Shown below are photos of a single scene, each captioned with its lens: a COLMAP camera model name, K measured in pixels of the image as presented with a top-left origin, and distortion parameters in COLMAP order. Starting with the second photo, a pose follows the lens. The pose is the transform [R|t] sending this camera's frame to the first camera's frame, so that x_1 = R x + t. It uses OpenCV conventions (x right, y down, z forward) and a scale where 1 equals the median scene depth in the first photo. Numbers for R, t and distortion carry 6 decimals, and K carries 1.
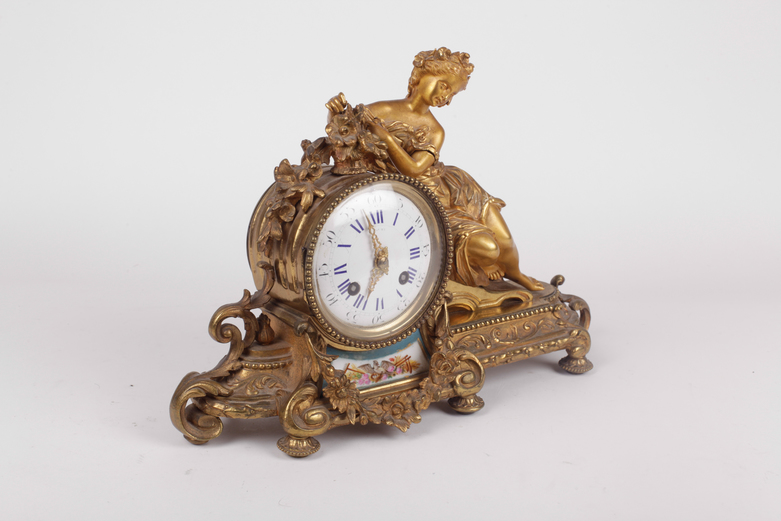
lens RADIAL K [[1240.4, 0, 393.4], [0, 1240.4, 264.1], [0, 0, 1]] dist [-0.191235, 0.000000]
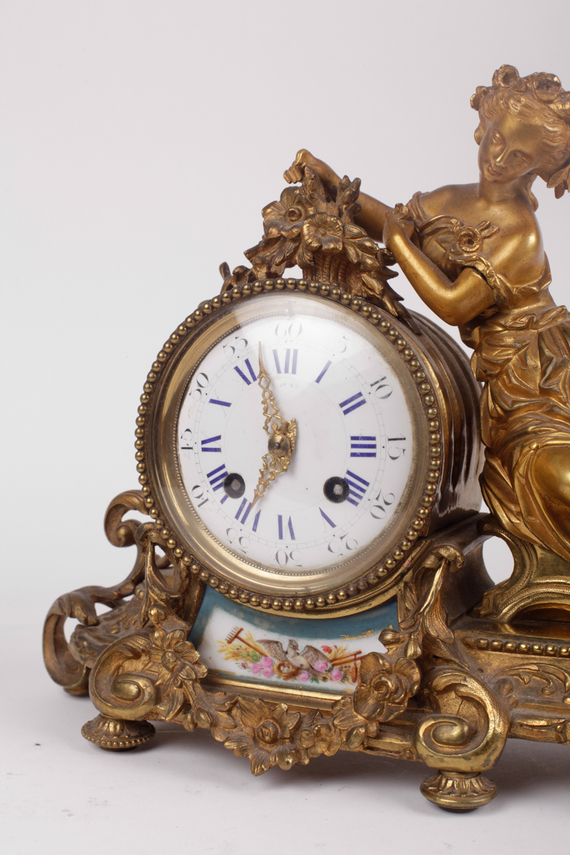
lens RADIAL K [[1358.0, 0, 284.1], [0, 1358.0, 431.1], [0, 0, 1]] dist [-0.191235, 0.000000]
pose [[0.514395, 0.071797, -0.854542, 0.481041], [-0.237154, 0.969536, -0.061298, 0.027382], [0.824109, 0.234190, 0.515752, 0.680997]]
